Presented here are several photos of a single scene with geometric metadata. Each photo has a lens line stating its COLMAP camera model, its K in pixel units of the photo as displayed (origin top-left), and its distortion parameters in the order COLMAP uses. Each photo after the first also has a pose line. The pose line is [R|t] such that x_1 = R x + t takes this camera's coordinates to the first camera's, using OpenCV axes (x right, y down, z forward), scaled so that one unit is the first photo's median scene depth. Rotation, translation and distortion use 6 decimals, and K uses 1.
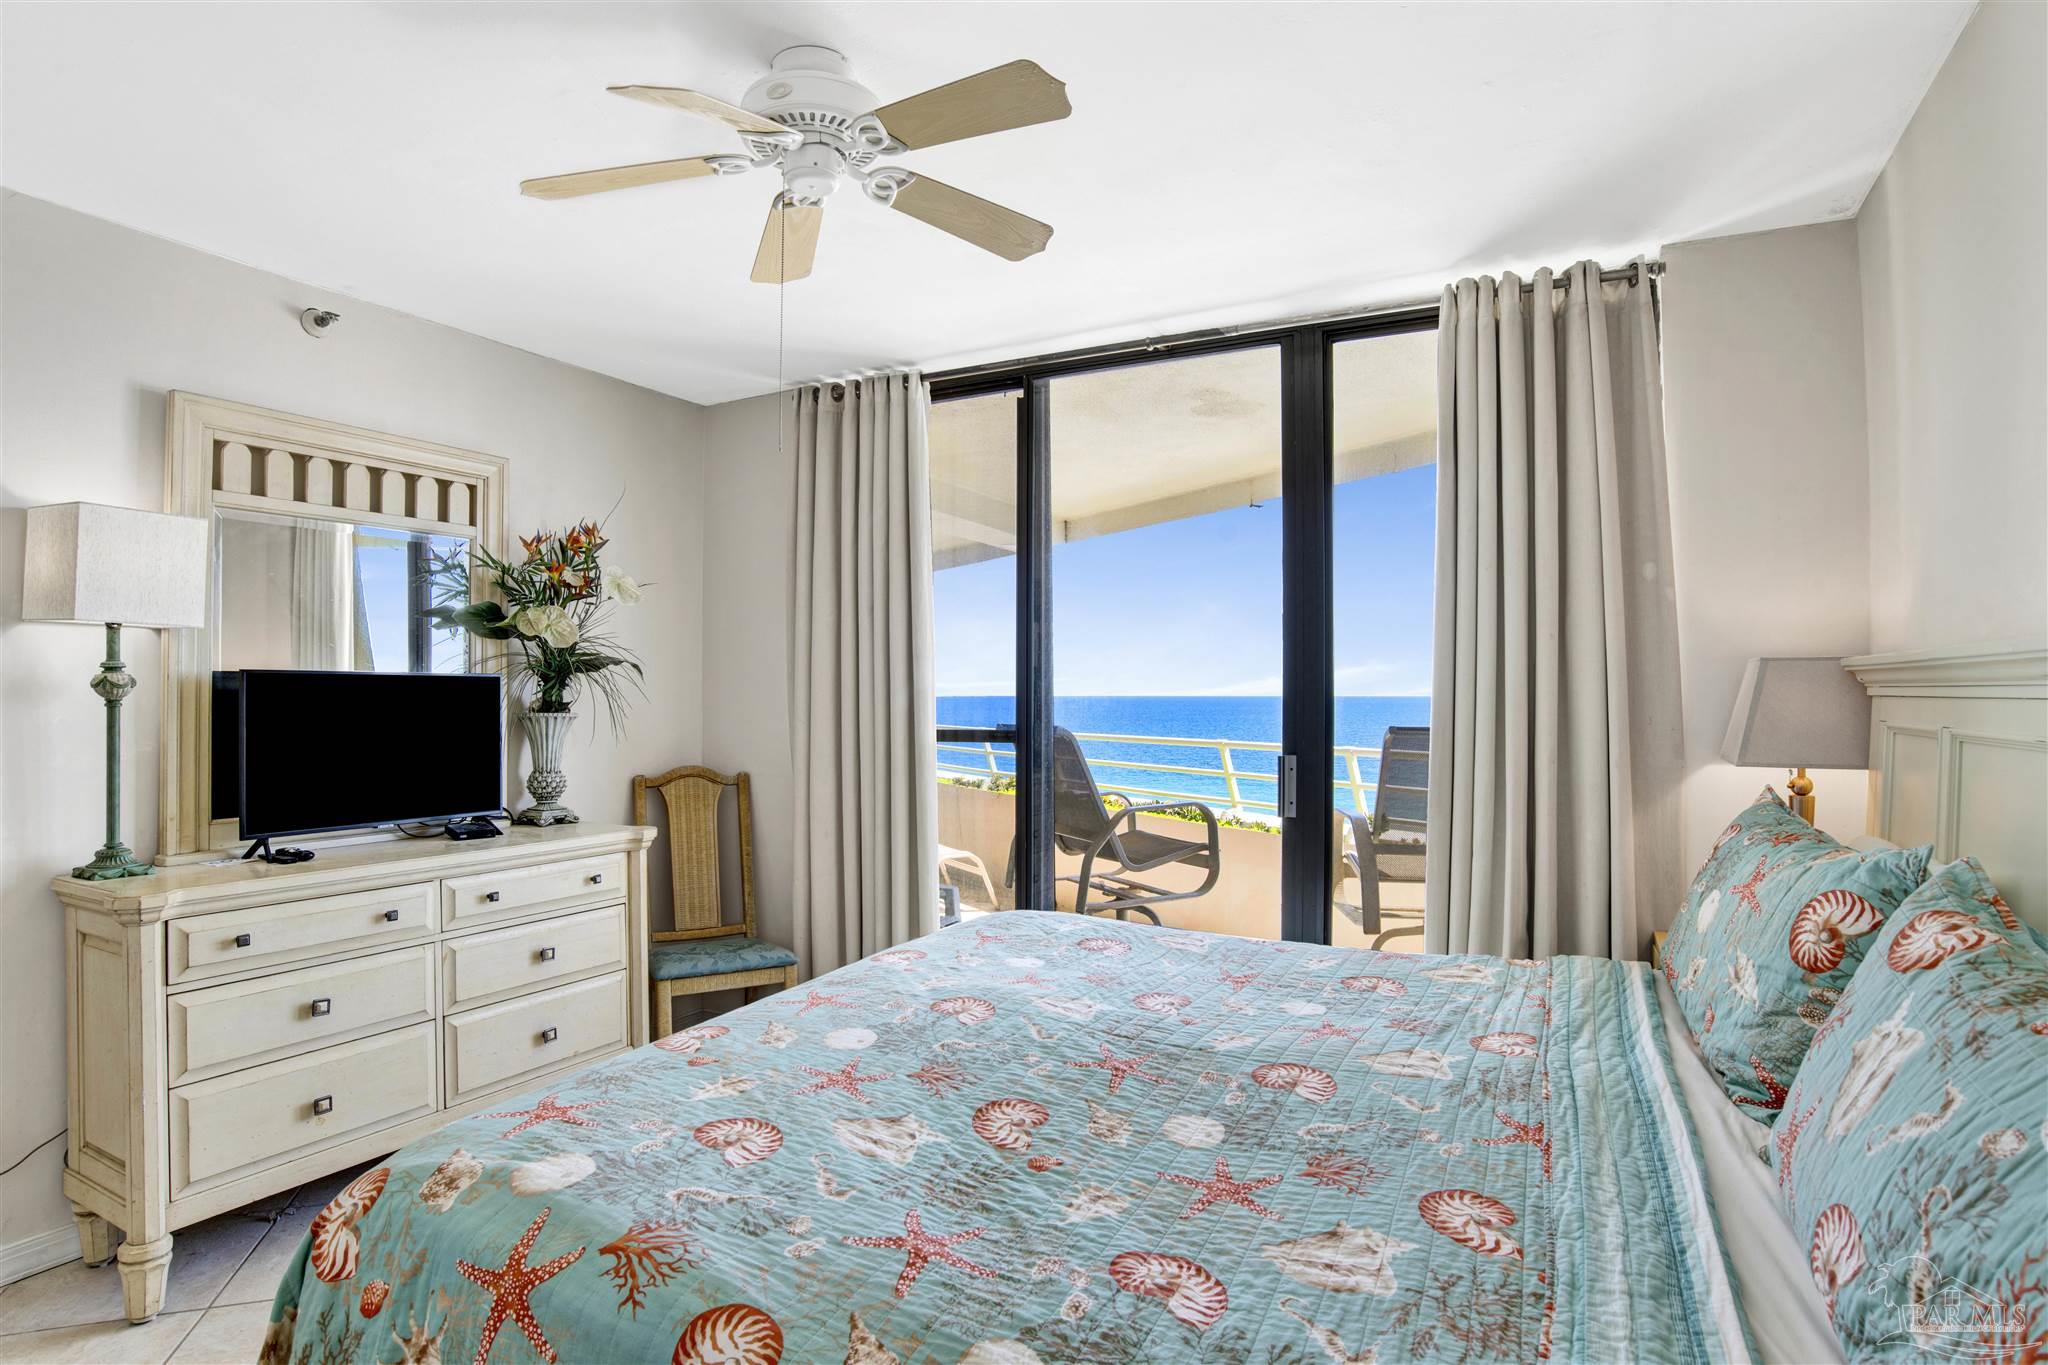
lens RADIAL K [[1109.4, 0, 998.5], [0, 1109.4, 682.1], [0, 0, 1]] dist [-0.083680, 0.031094]
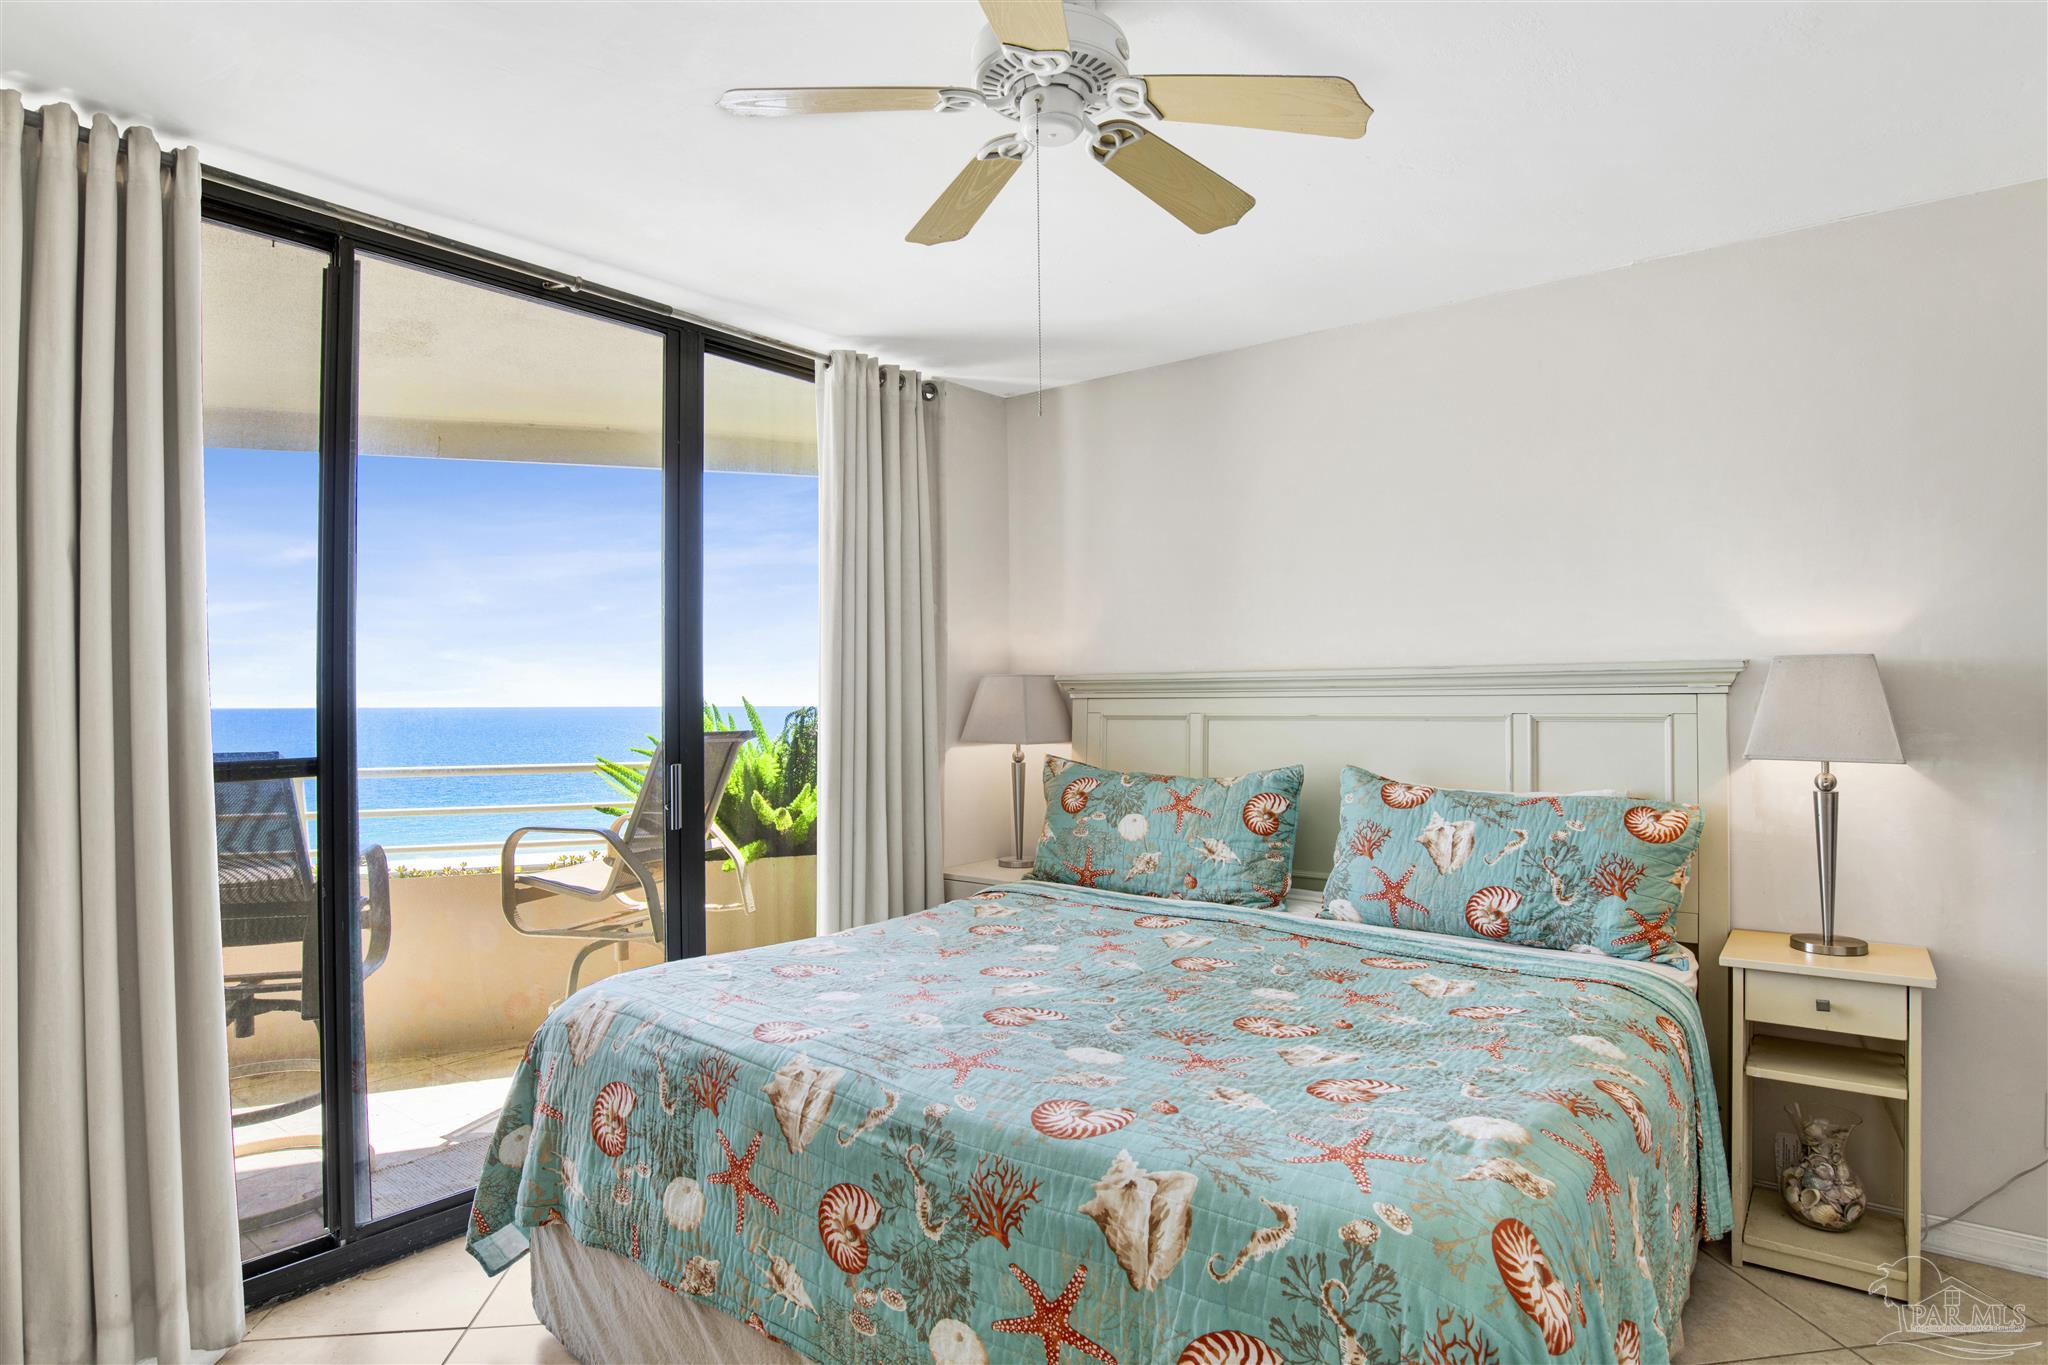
lens RADIAL K [[1195.7, 0, 974.6], [0, 1195.7, 691.3], [0, 0, 1]] dist [-0.094966, 0.038271]
pose [[0.143737, 0.003804, 0.989609, -1.015693], [0.000492, 0.999992, -0.003915, 0.009286], [-0.989616, 0.001049, 0.143734, 0.826667]]
